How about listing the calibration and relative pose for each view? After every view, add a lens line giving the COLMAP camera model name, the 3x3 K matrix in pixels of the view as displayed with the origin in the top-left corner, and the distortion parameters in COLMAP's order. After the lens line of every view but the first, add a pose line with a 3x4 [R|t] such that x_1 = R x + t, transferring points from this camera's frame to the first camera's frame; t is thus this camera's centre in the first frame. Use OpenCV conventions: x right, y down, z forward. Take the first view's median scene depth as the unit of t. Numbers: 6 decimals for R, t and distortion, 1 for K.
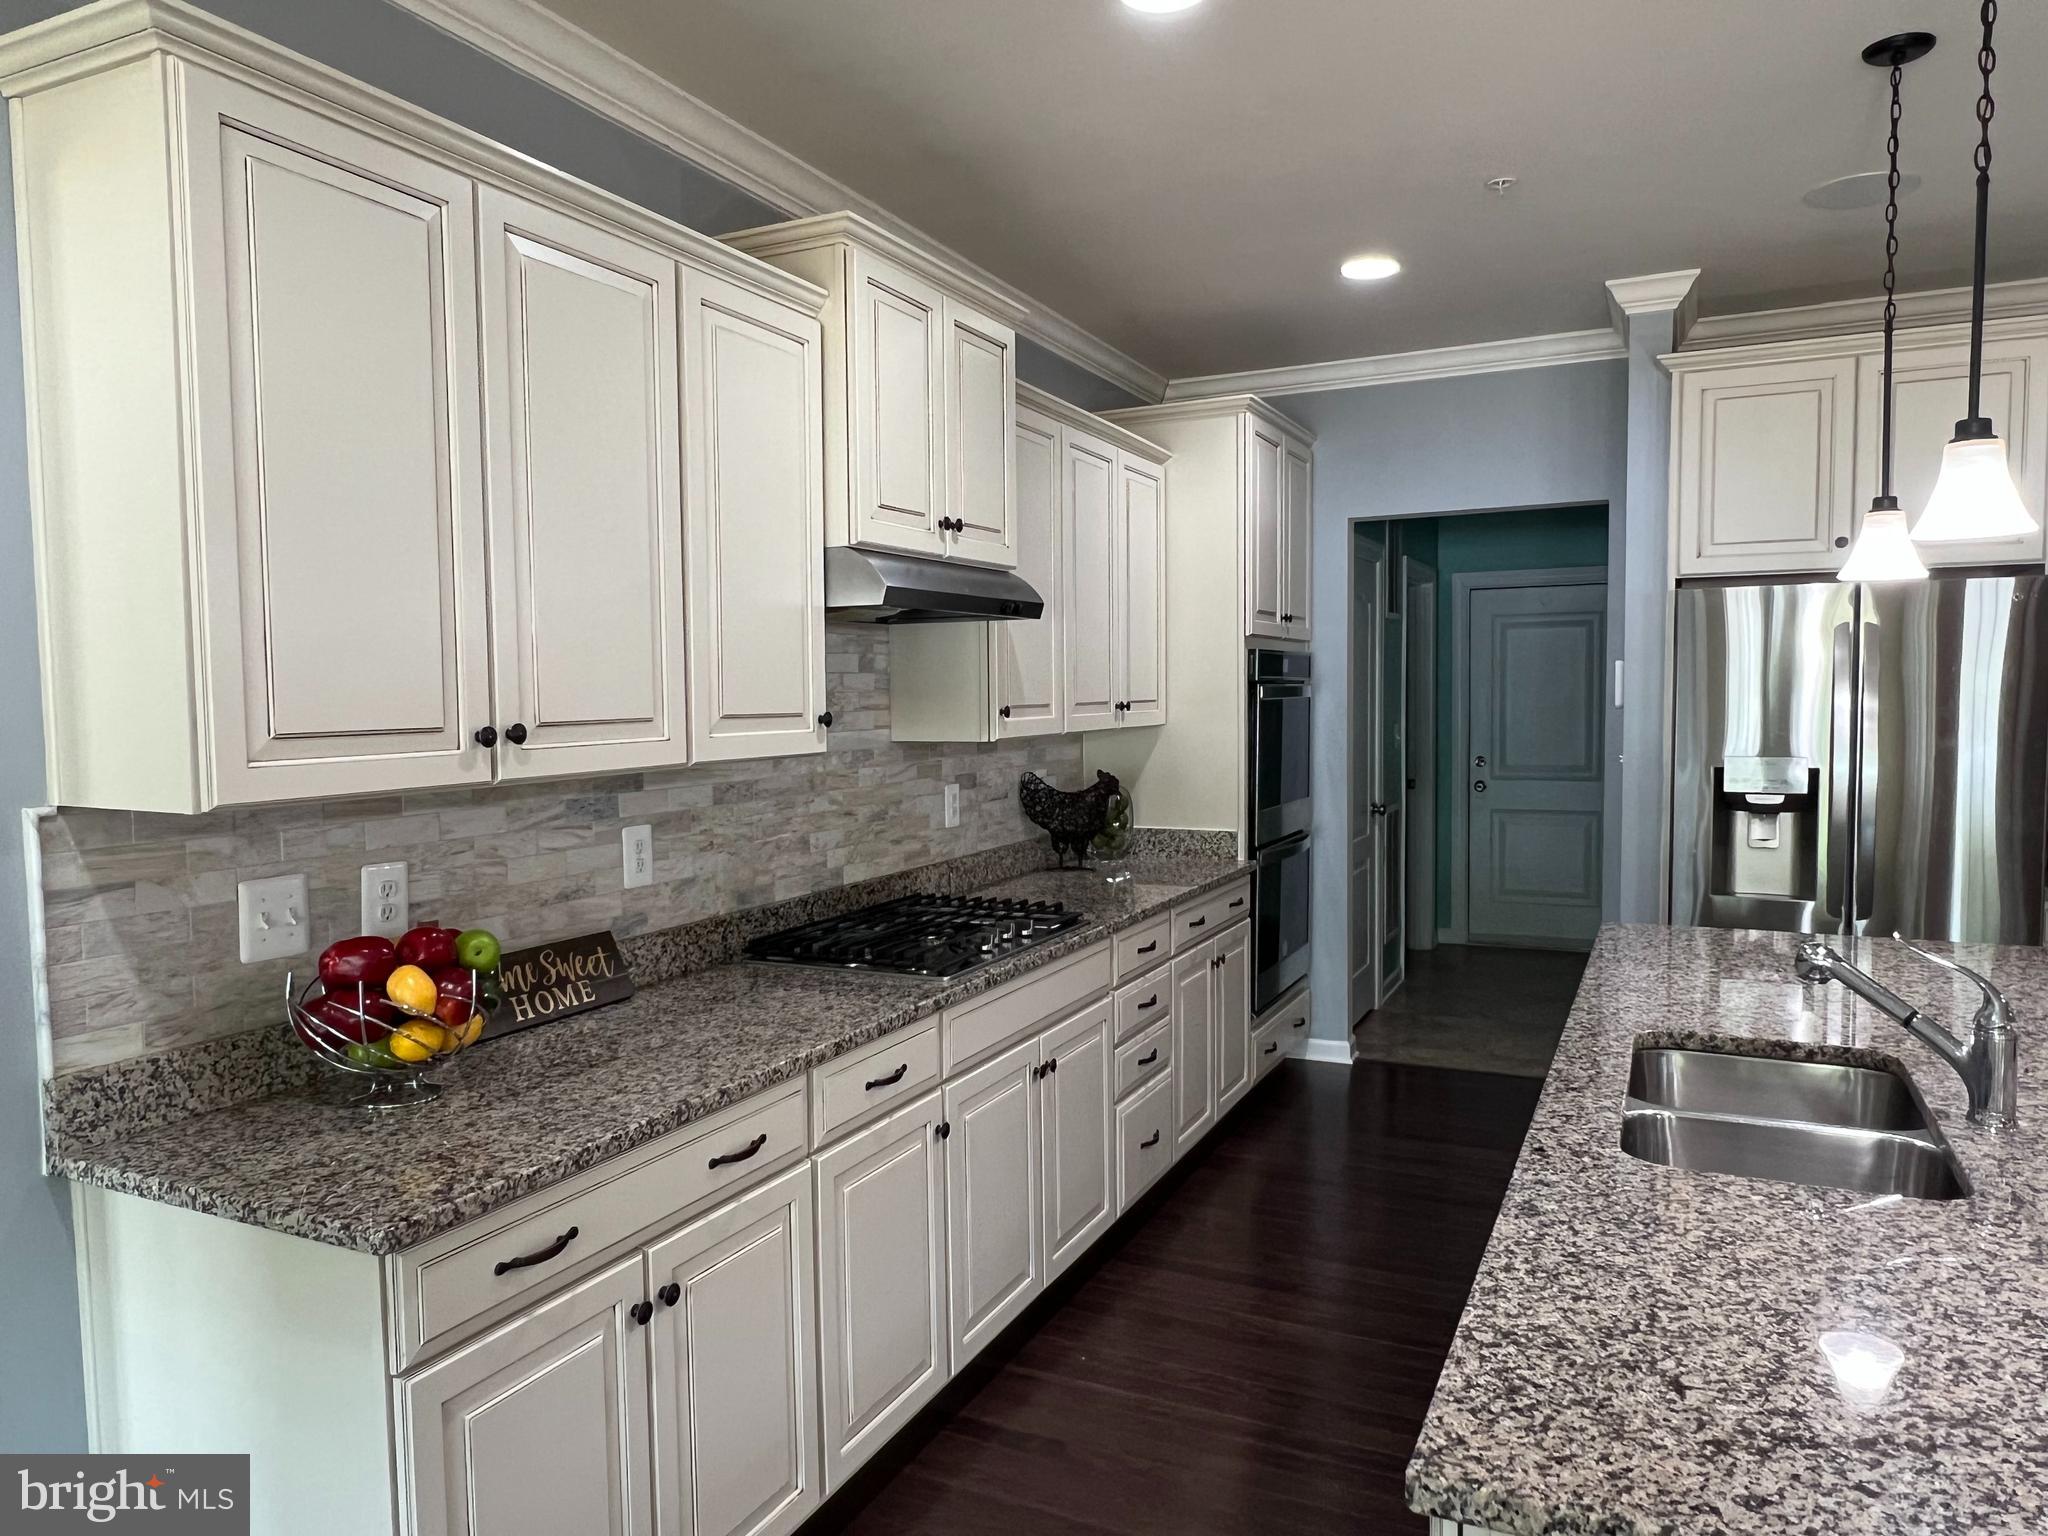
lens RADIAL K [[1364.9, 0, 1005.8], [0, 1364.9, 776.4], [0, 0, 1]] dist [0.007503, -0.007800]
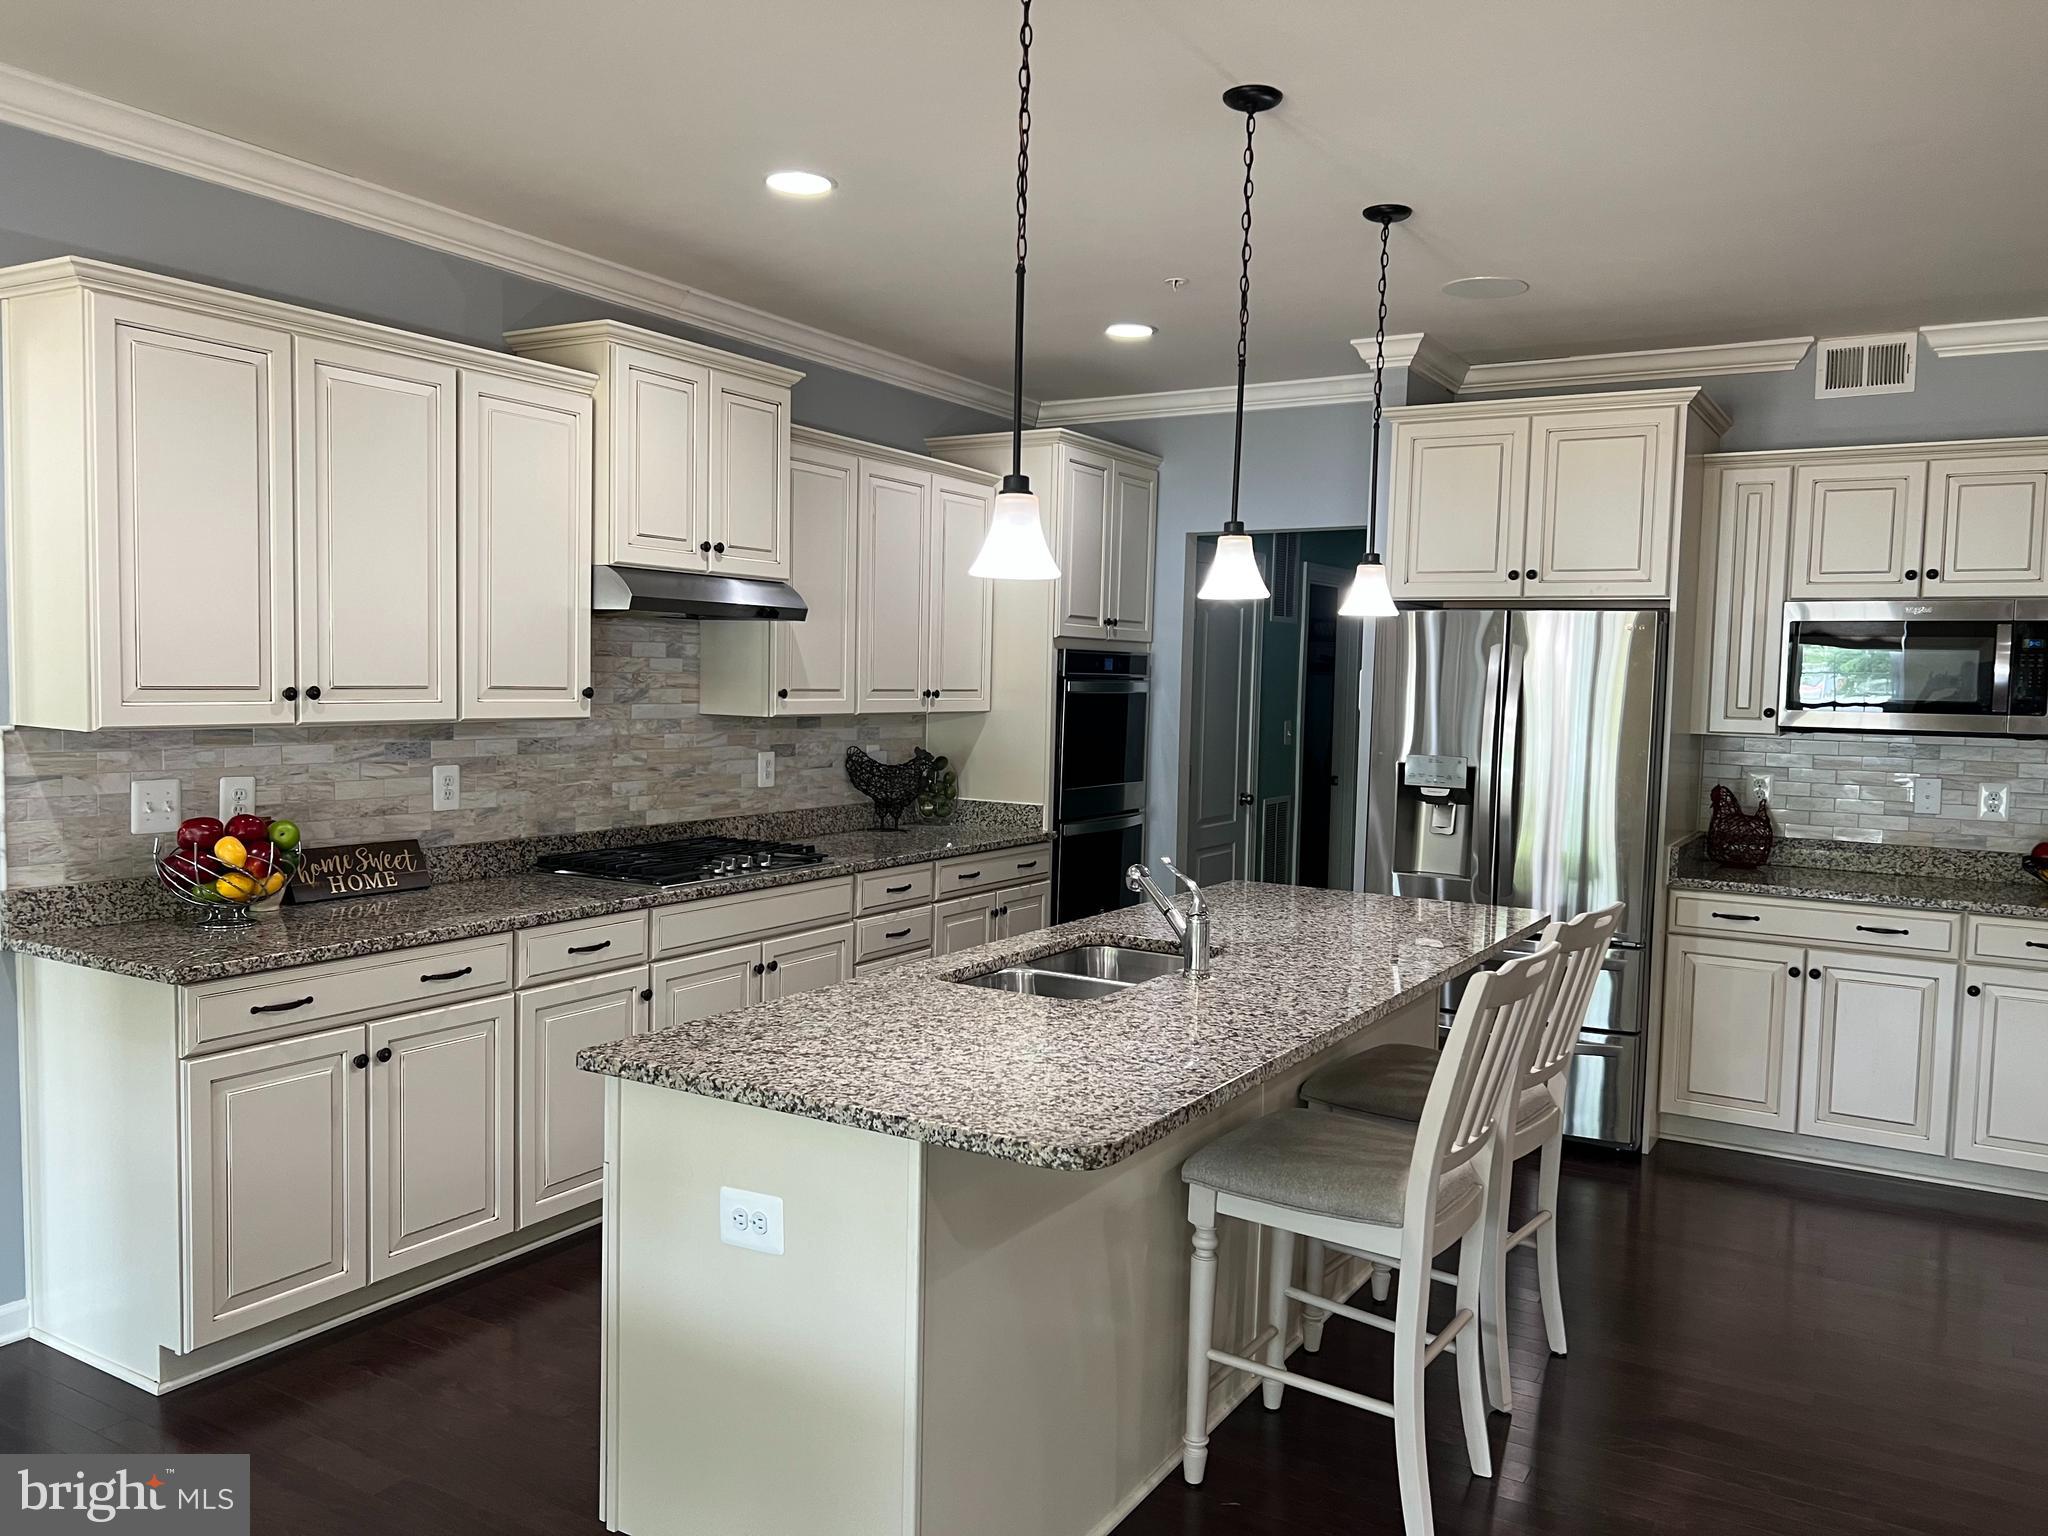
lens RADIAL K [[1548.2, 0, 1027.3], [0, 1548.2, 781.4], [0, 0, 1]] dist [0.059123, -0.059375]
pose [[0.995844, 0.042074, -0.080773, 0.436096], [-0.041482, 0.999099, 0.008998, 0.014144], [0.081079, -0.005610, 0.996692, -0.507524]]
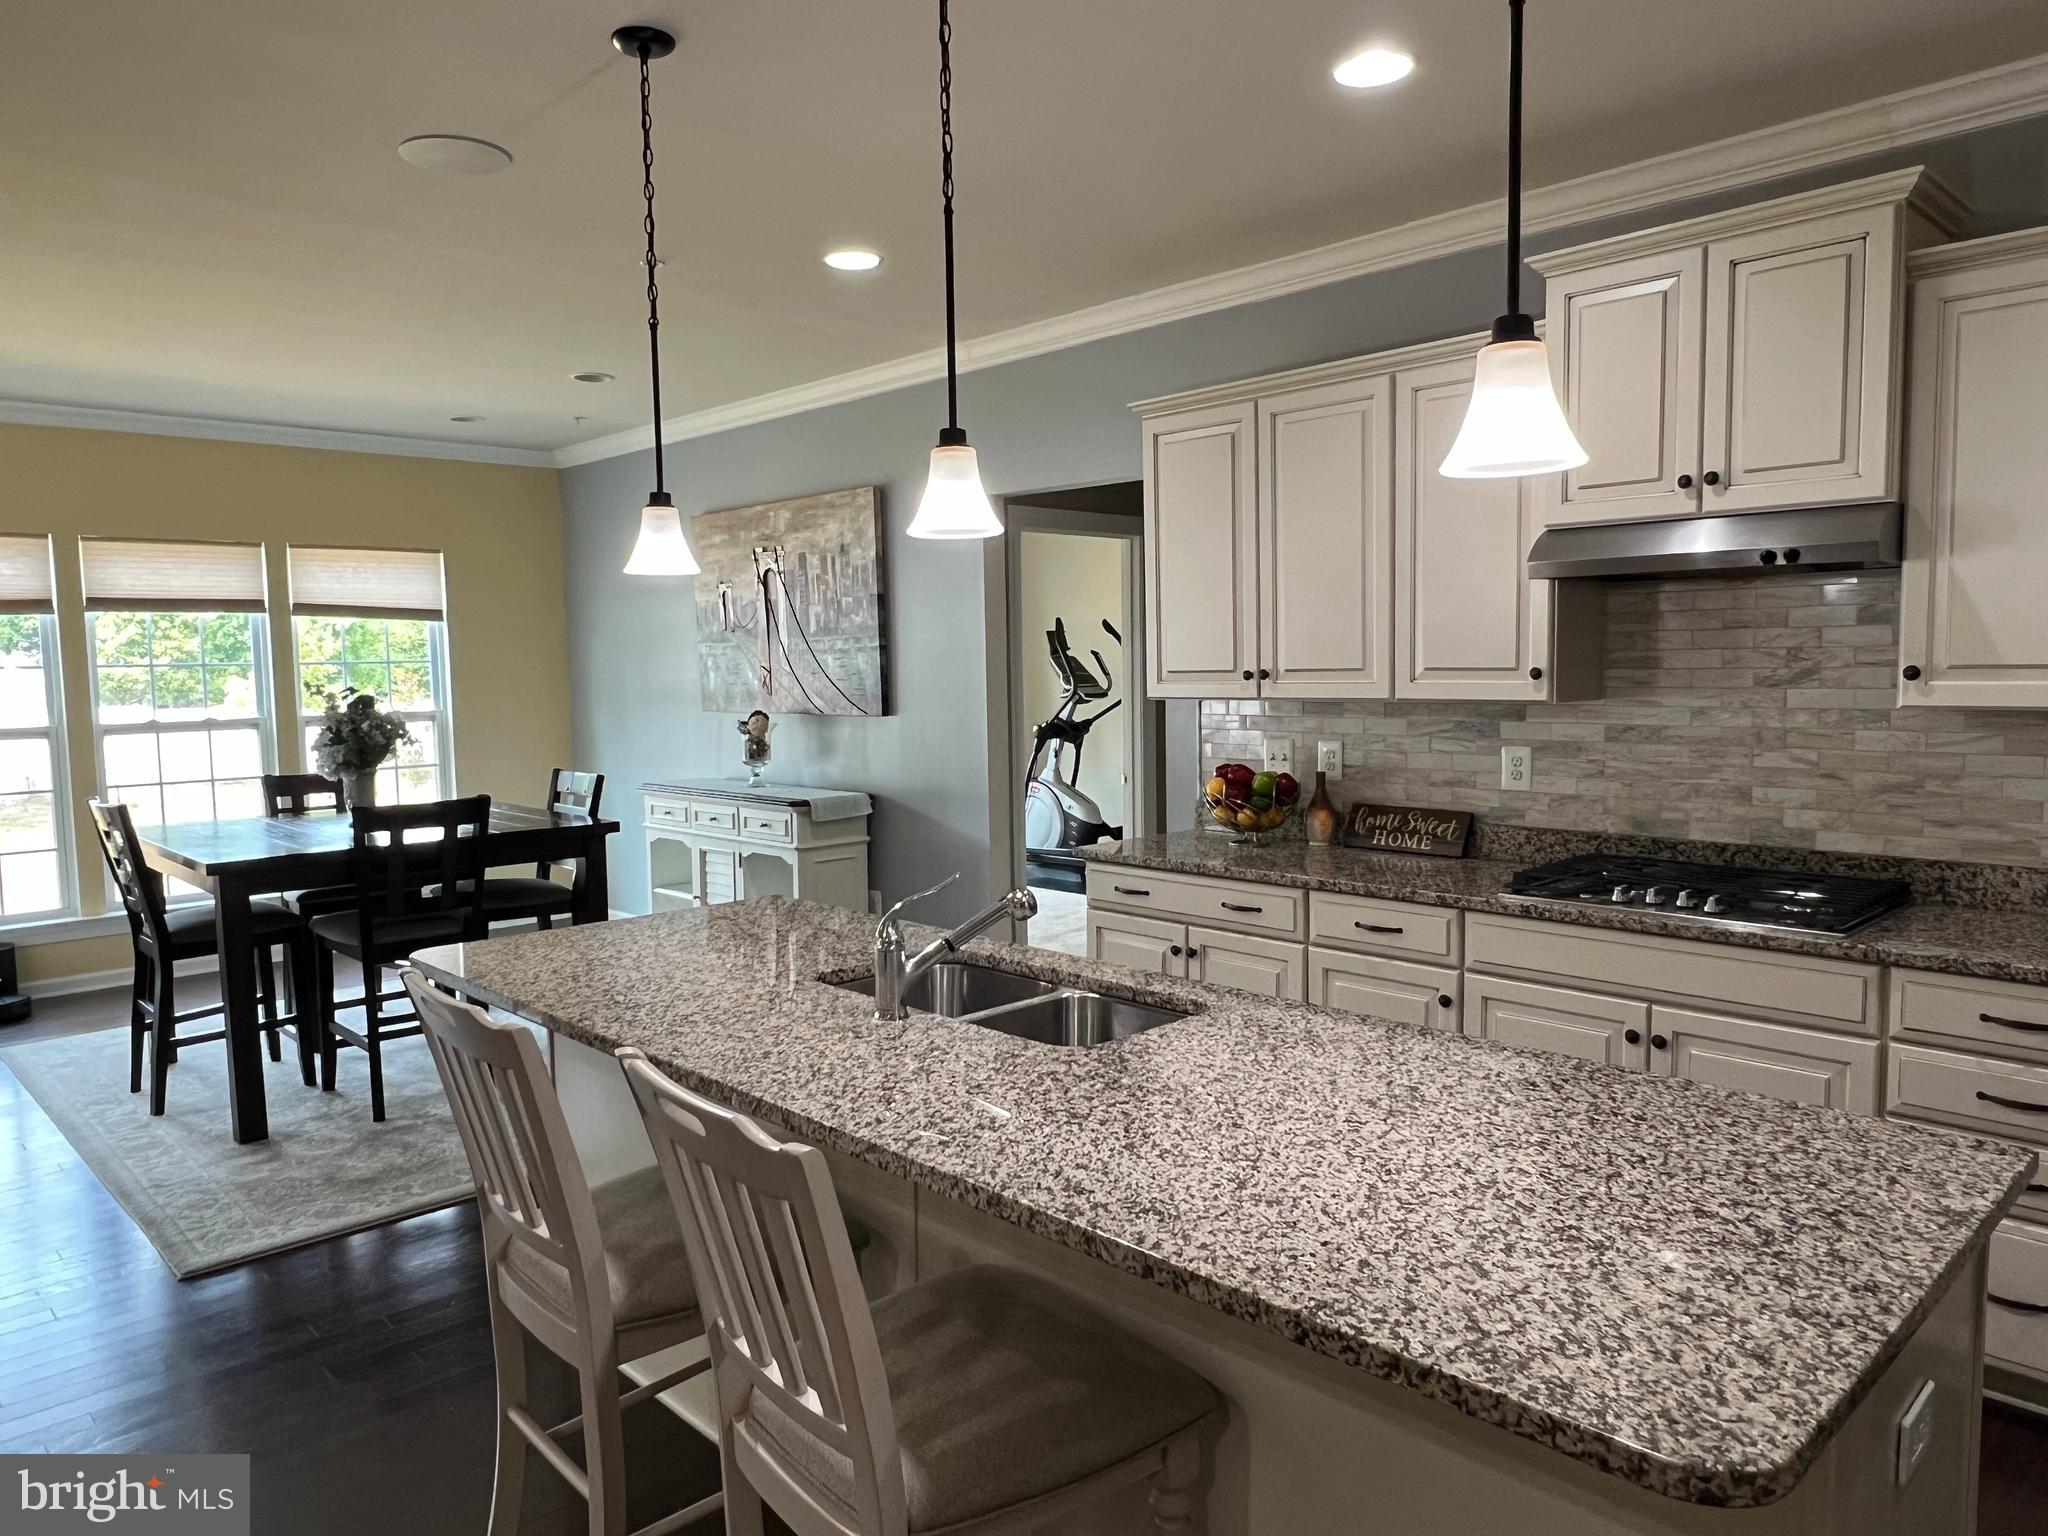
lens RADIAL K [[1364.9, 0, 1013.3], [0, 1364.9, 770.1], [0, 0, 1]] dist [0.007503, -0.007800]
pose [[-0.341727, 0.096129, -0.934870, 1.204801], [-0.039216, 0.992430, 0.116383, -0.081181], [0.938981, 0.076433, -0.335370, 0.993425]]
